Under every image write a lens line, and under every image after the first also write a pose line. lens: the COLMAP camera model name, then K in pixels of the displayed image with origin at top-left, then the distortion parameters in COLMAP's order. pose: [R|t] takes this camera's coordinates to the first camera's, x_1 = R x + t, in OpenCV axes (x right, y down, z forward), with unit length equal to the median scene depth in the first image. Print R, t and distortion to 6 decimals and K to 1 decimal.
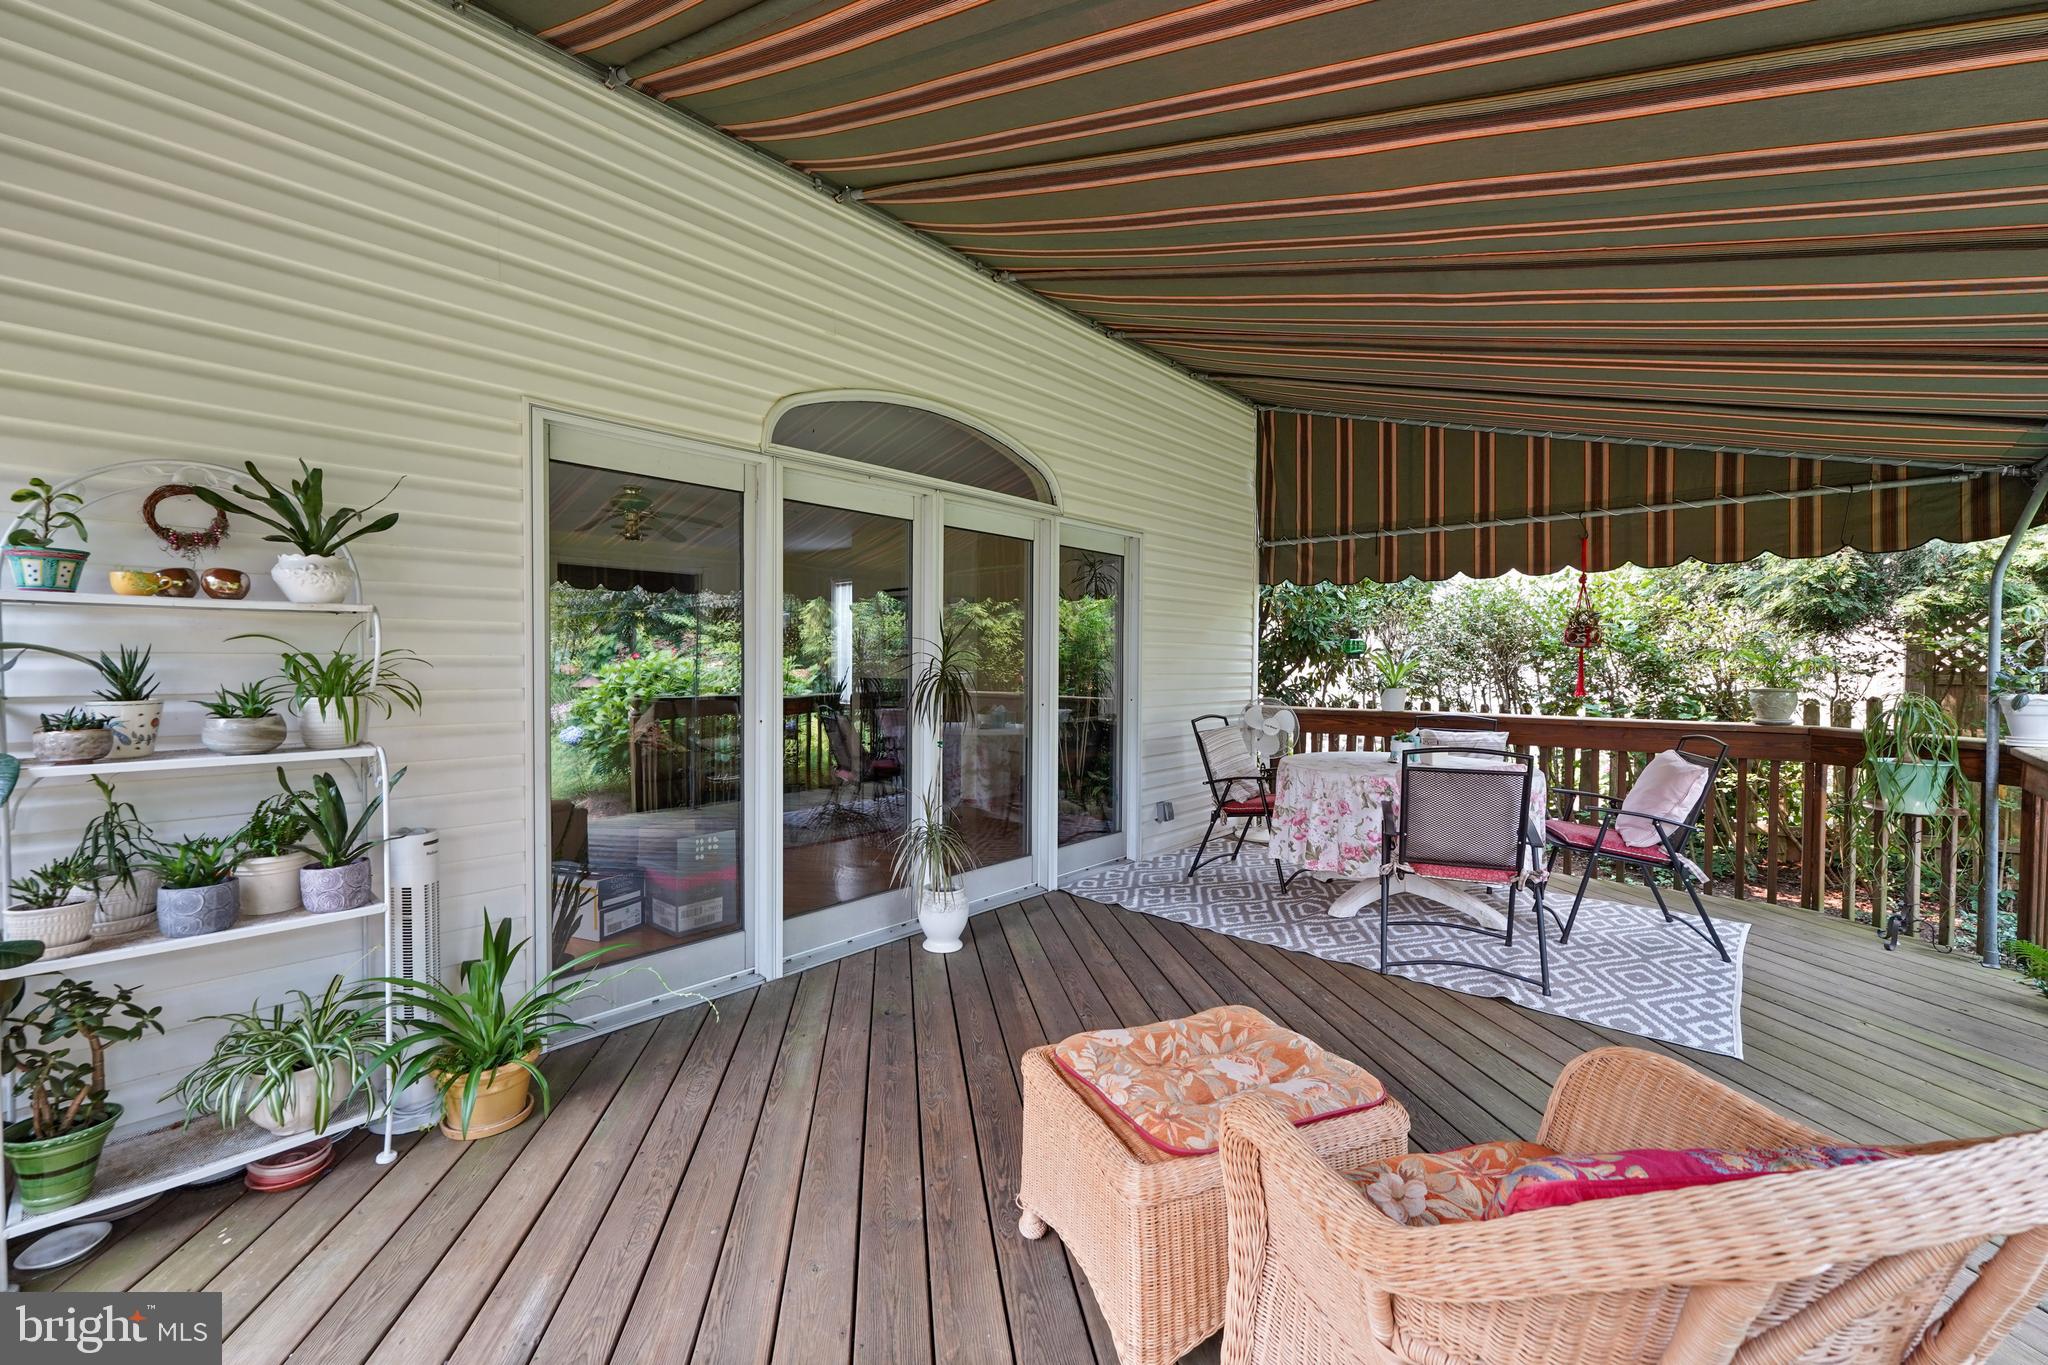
lens RADIAL K [[831.3, 0, 1024.3], [0, 831.3, 676.7], [0, 0, 1]] dist [-0.000823, -0.000253]
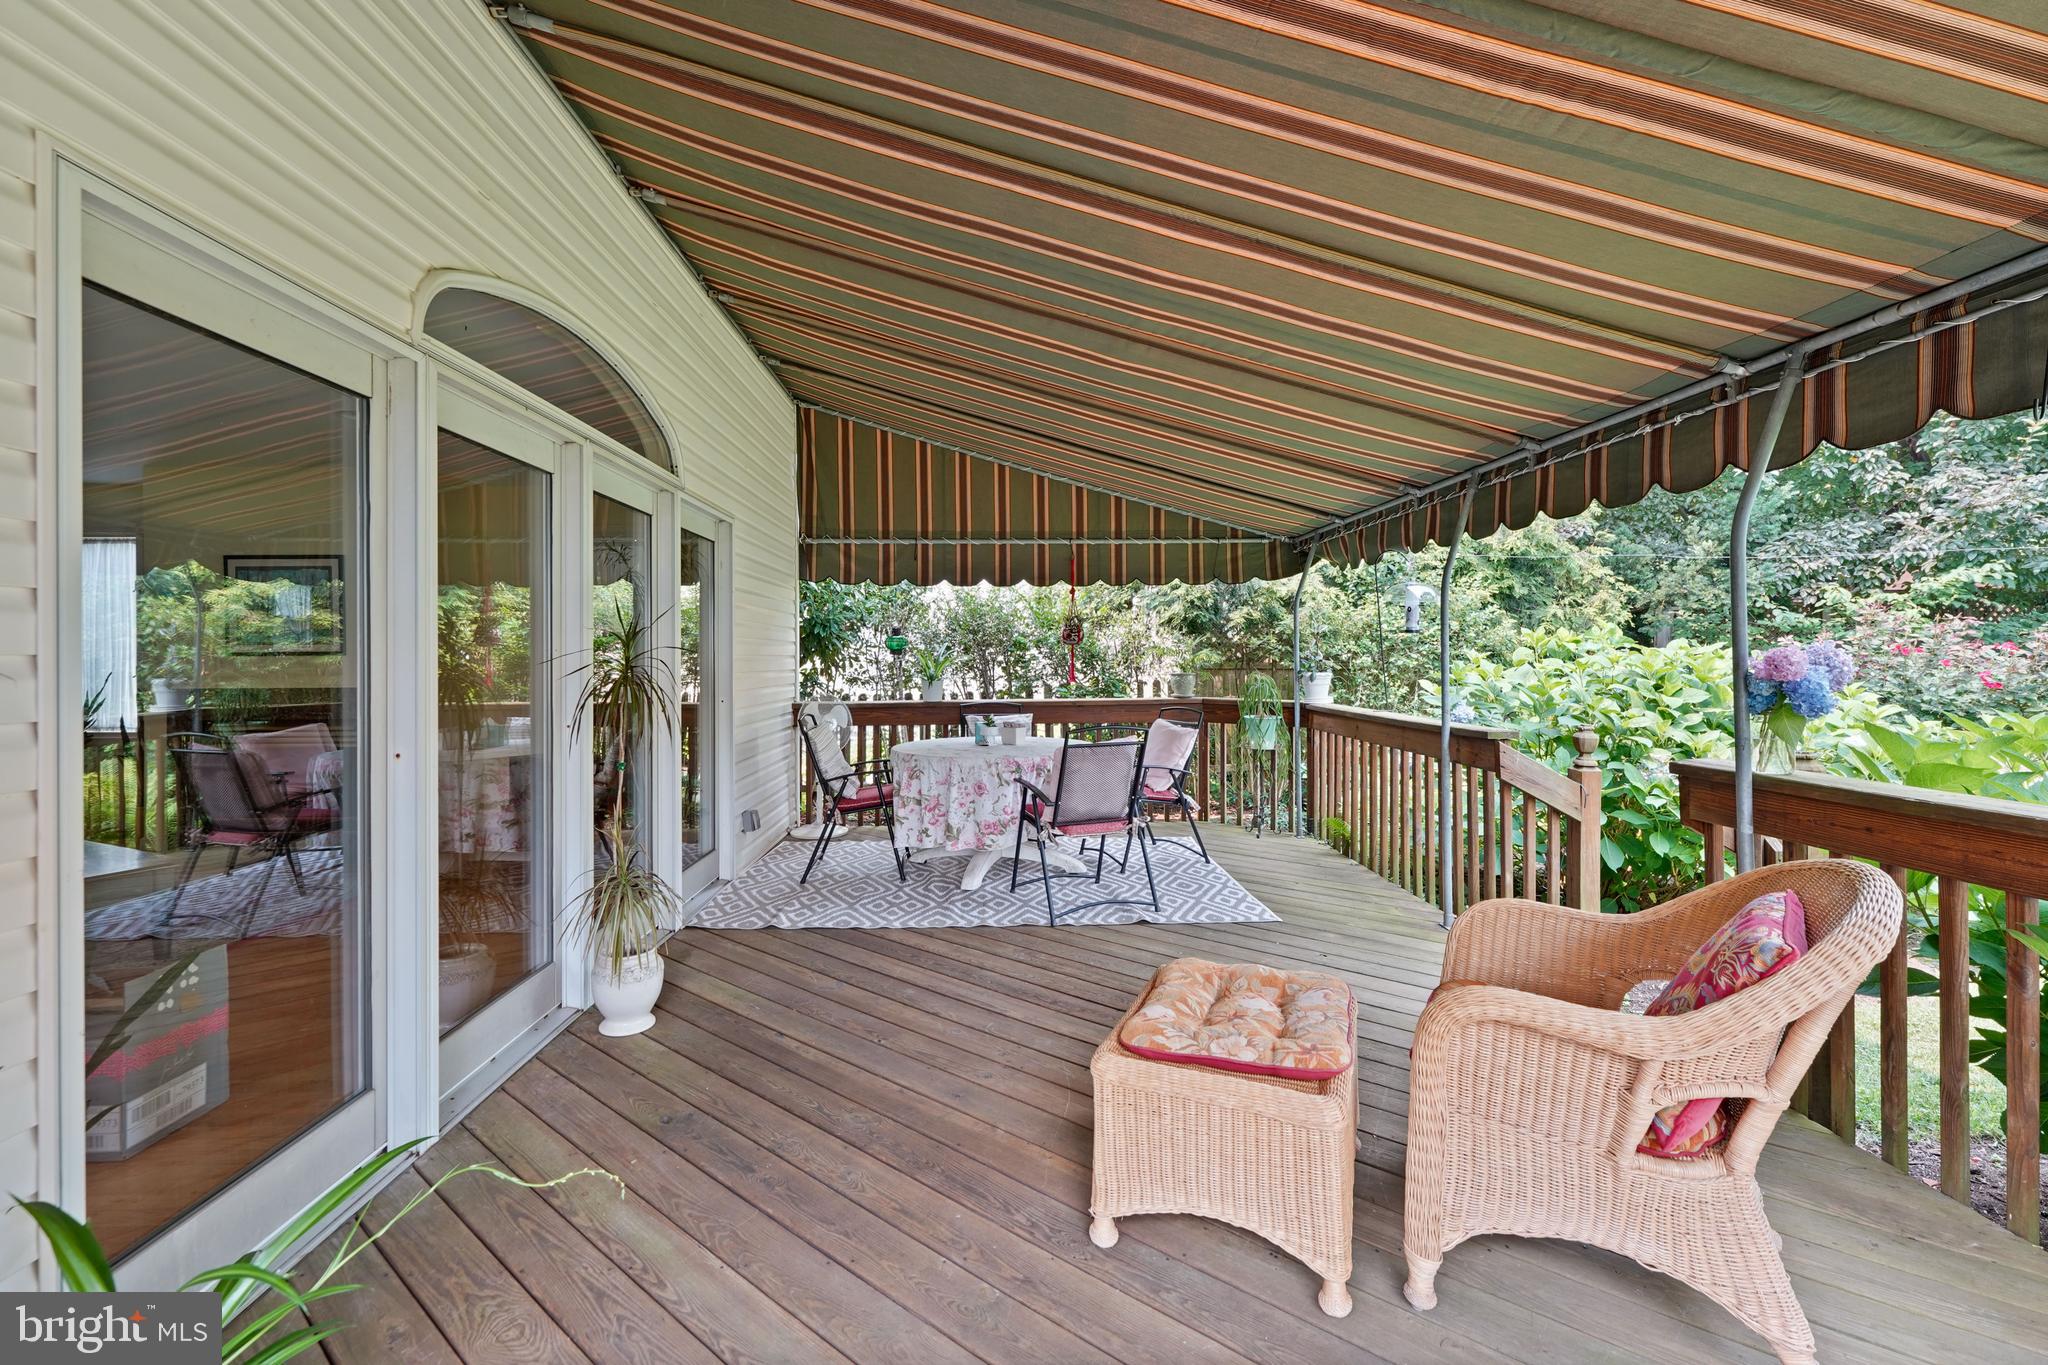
lens RADIAL K [[831.3, 0, 1024.2], [0, 831.3, 660.1], [0, 0, 1]] dist [-0.000823, -0.000253]
pose [[0.720571, -0.010660, 0.693299, -0.326126], [0.021596, 0.999742, -0.007074, -0.004548], [-0.693044, 0.020070, 0.720615, 0.153715]]
